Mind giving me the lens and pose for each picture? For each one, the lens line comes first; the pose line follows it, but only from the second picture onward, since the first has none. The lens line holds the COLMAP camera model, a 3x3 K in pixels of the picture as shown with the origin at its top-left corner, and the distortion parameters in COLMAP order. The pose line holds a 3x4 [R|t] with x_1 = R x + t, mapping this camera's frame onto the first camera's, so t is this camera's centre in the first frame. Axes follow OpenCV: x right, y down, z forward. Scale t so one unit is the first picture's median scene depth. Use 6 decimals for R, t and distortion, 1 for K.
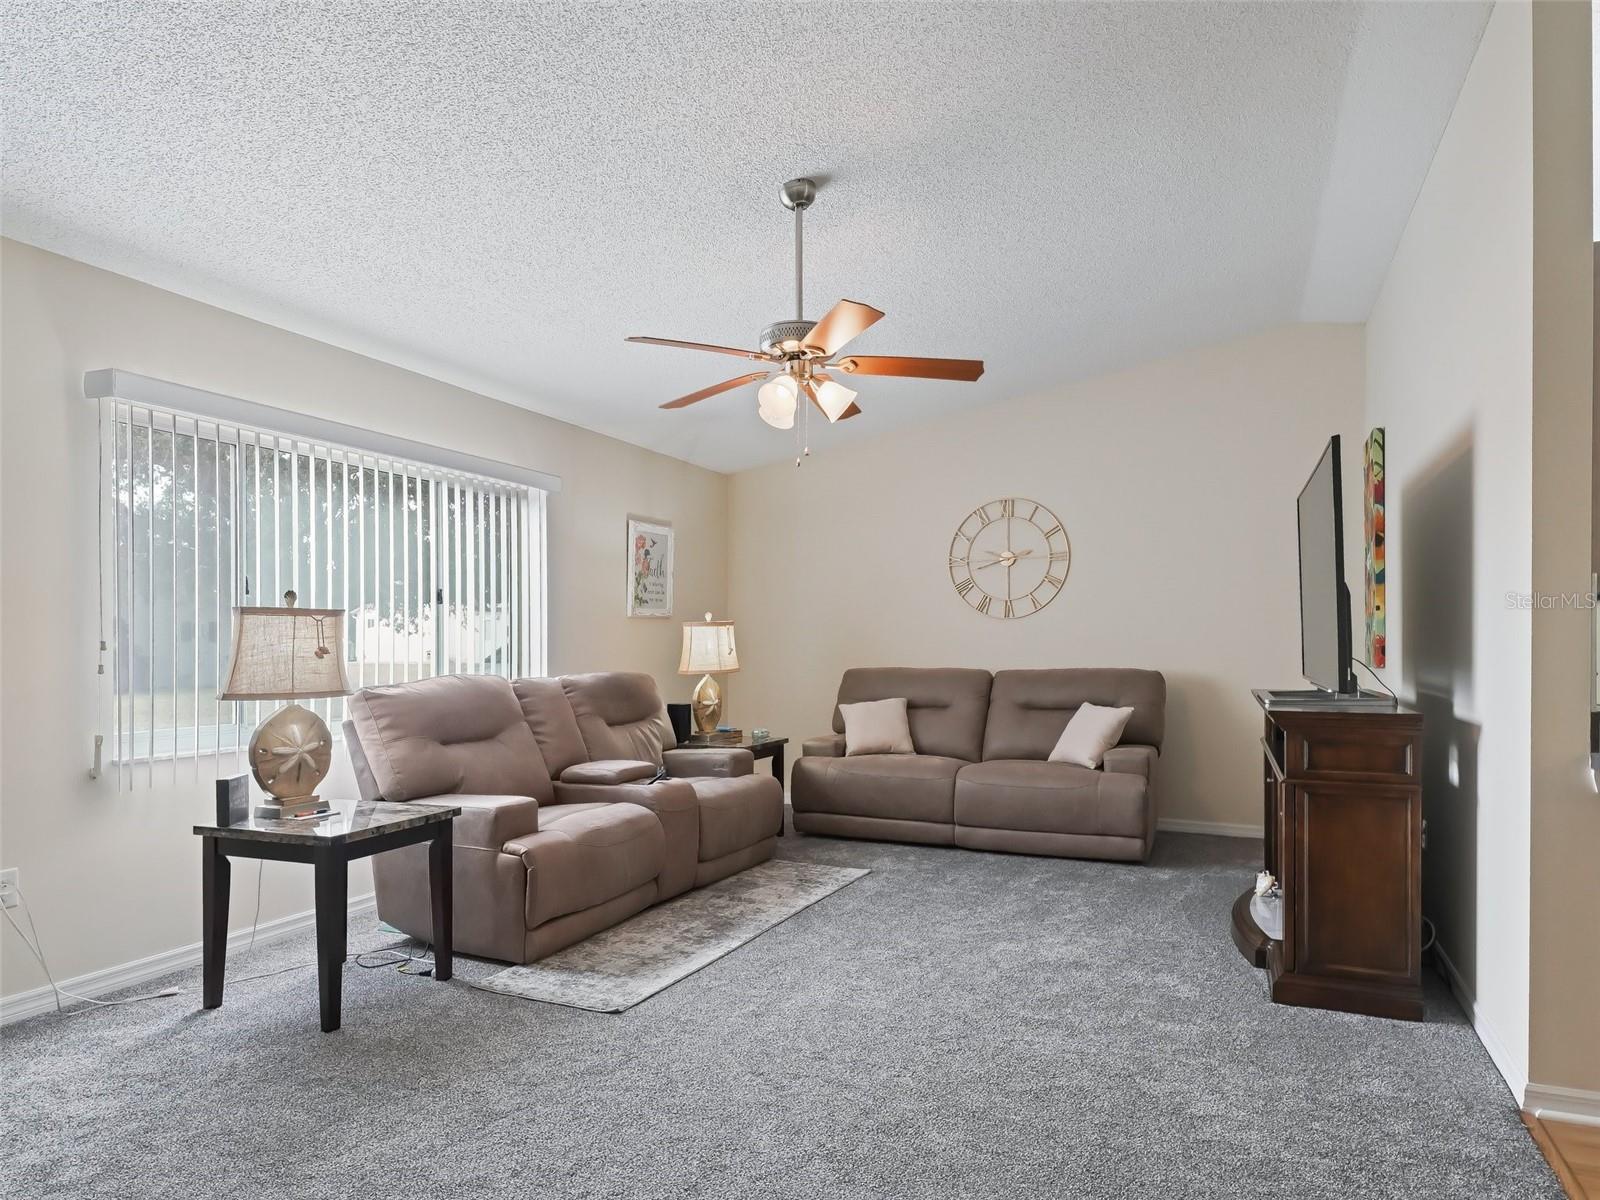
lens RADIAL K [[970.8, 0, 810.3], [0, 970.8, 650.0], [0, 0, 1]] dist [0.007119, 0.000493]
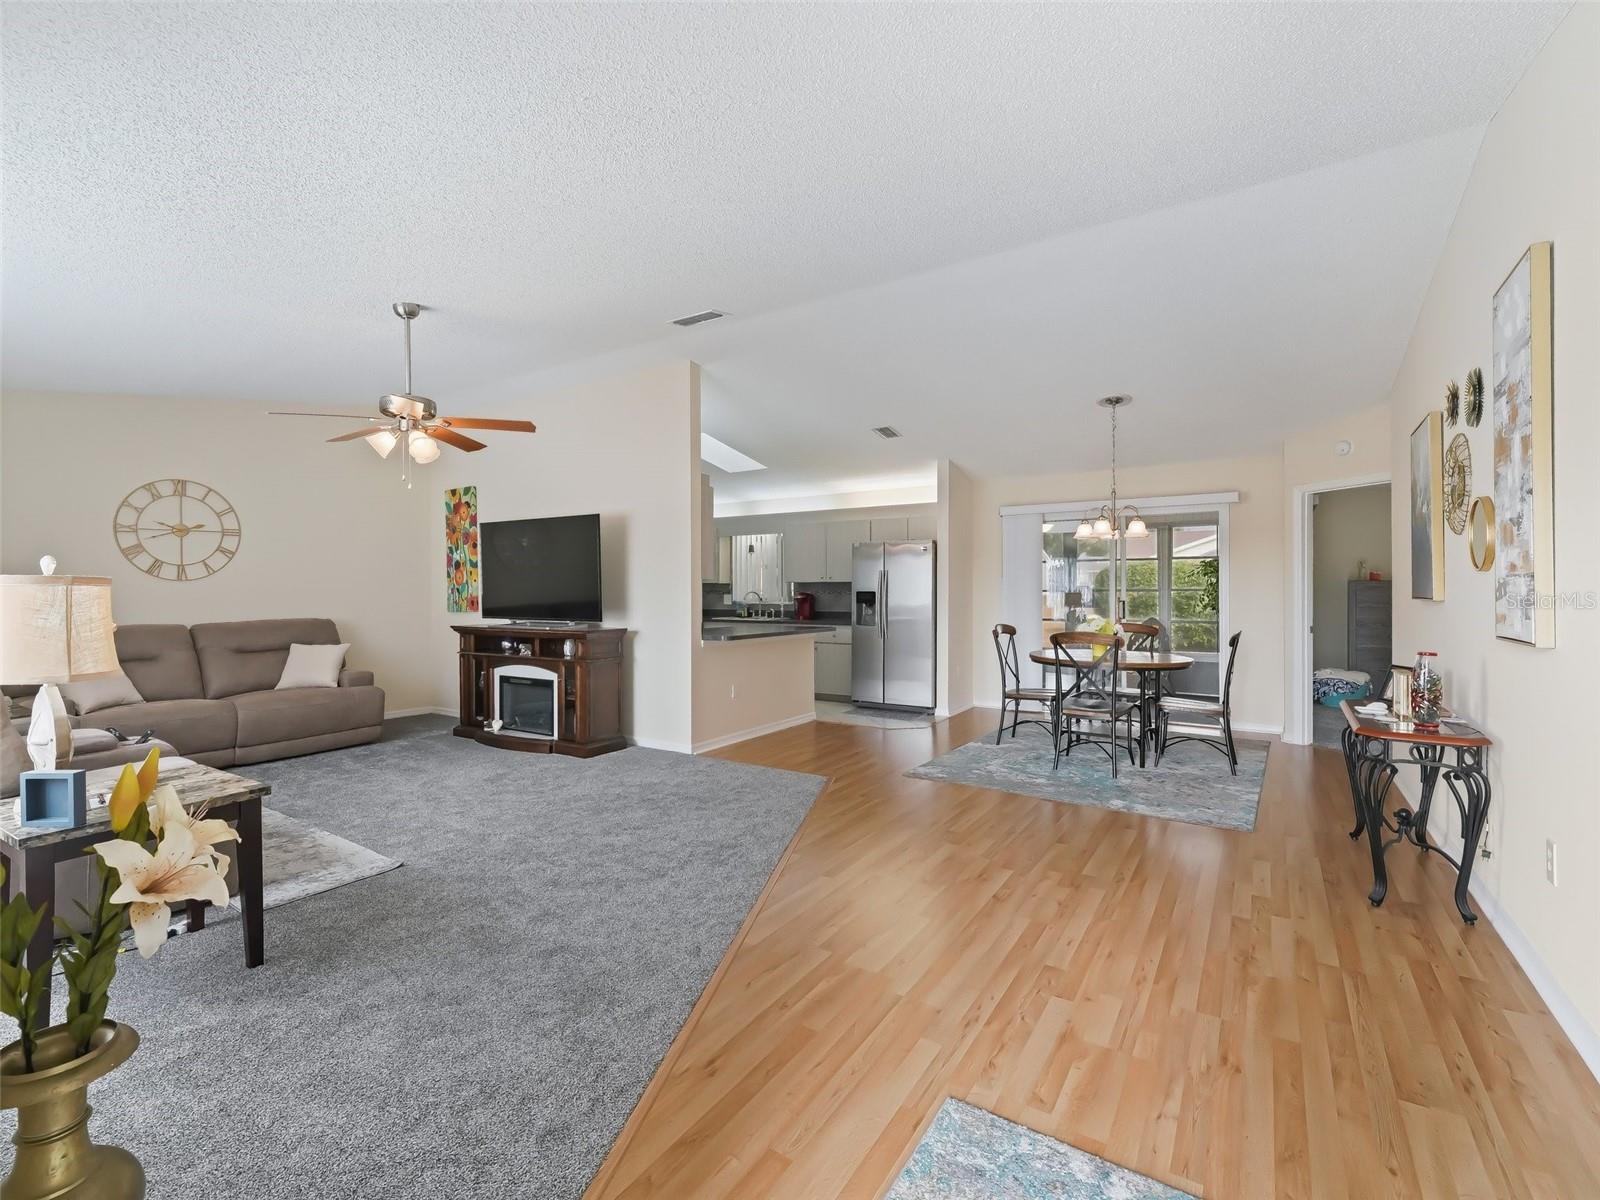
lens RADIAL K [[728.5, 0, 780.1], [0, 728.5, 587.8], [0, 0, 1]] dist [0.003994, 0.000079]
pose [[0.177433, 0.003232, 0.984128, -0.770355], [0.009054, 0.999947, -0.004916, -0.017576], [-0.984091, 0.009783, 0.177394, 0.168575]]
